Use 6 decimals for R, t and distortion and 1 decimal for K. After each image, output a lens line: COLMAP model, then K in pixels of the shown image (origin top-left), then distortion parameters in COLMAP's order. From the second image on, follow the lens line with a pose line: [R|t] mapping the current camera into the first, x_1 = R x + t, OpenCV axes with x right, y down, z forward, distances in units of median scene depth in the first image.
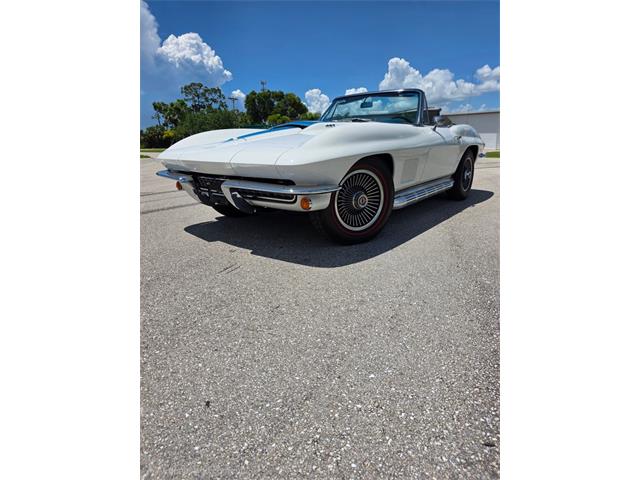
lens RADIAL K [[337.5, 0, 317.2], [0, 337.5, 235.9], [0, 0, 1]] dist [0.025095, -0.018397]
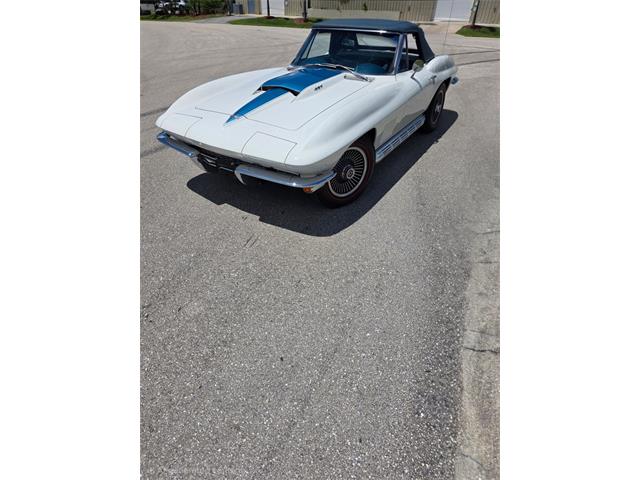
lens RADIAL K [[337.5, 0, 312.9], [0, 337.5, 248.1], [0, 0, 1]] dist [0.025095, -0.018397]
pose [[0.994710, -0.047375, 0.091146, -0.145268], [0.010741, 0.930401, 0.366385, -0.359400], [-0.102160, -0.363468, 0.925988, -0.239820]]
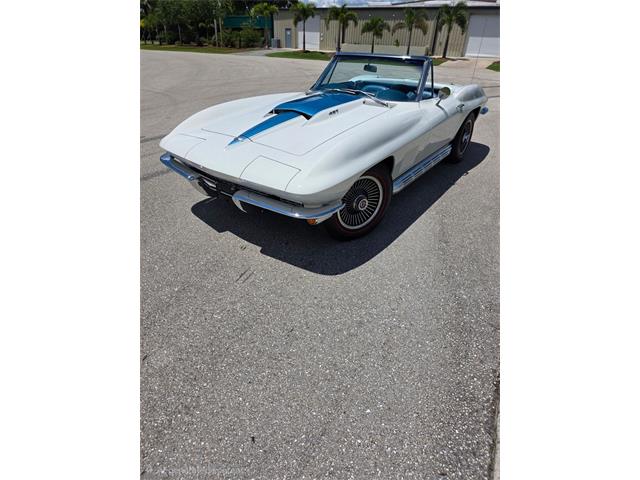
lens RADIAL K [[337.5, 0, 318.8], [0, 337.5, 239.0], [0, 0, 1]] dist [0.025095, -0.018397]
pose [[0.999313, 0.009301, 0.035874, -0.052650], [-0.018884, 0.960697, 0.276957, -0.352418], [-0.031888, -0.277444, 0.960212, -0.070794]]
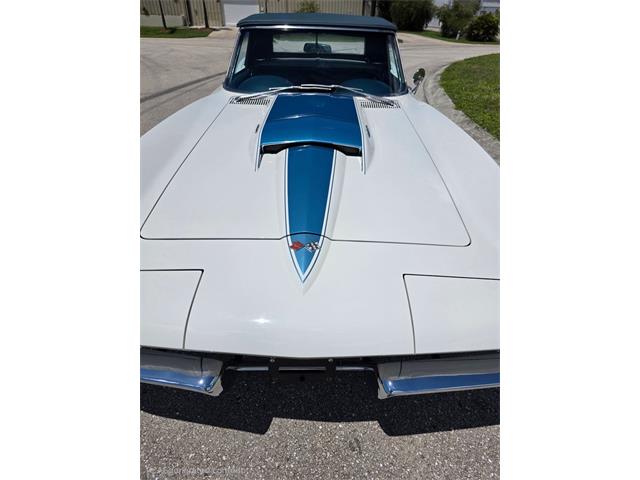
lens RADIAL K [[337.5, 0, 321.1], [0, 337.5, 238.7], [0, 0, 1]] dist [0.025095, -0.018397]
pose [[0.773401, -0.332017, 0.540014, -0.568544], [0.134252, 0.918333, 0.372345, -0.555582], [-0.619538, -0.215474, 0.754814, 0.837388]]
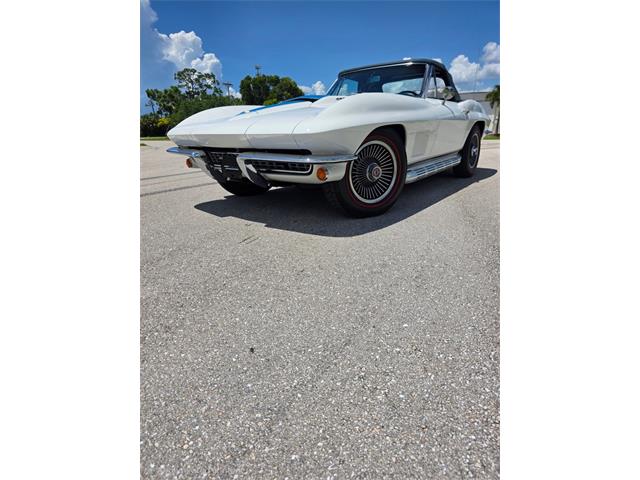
lens RADIAL K [[337.5, 0, 315.3], [0, 337.5, 239.6], [0, 0, 1]] dist [0.025095, -0.018397]
pose [[0.999878, -0.015616, 0.001023, -0.061166], [0.015552, 0.998826, 0.045869, 0.054912], [-0.001738, -0.045848, 0.998947, -0.011156]]
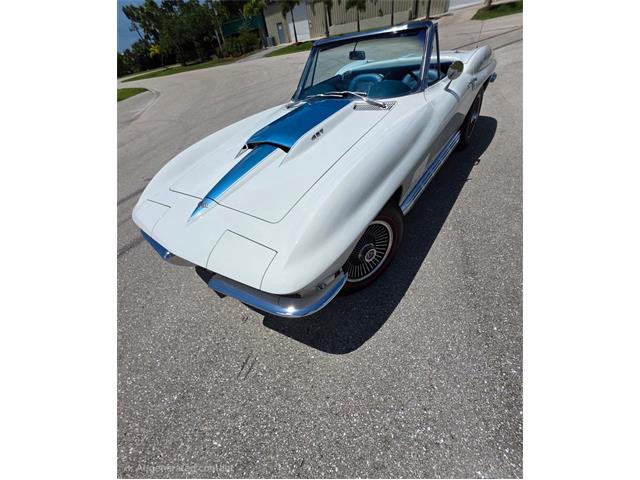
lens RADIAL K [[246.4, 0, 320.9], [0, 246.4, 271.2], [0, 0, 1]] dist [-0.003030, 0.002602]
pose [[0.986293, -0.149955, -0.068849, 0.056017], [0.164186, 0.850370, 0.499913, -0.492592], [-0.016418, -0.504365, 0.863335, 0.516004]]
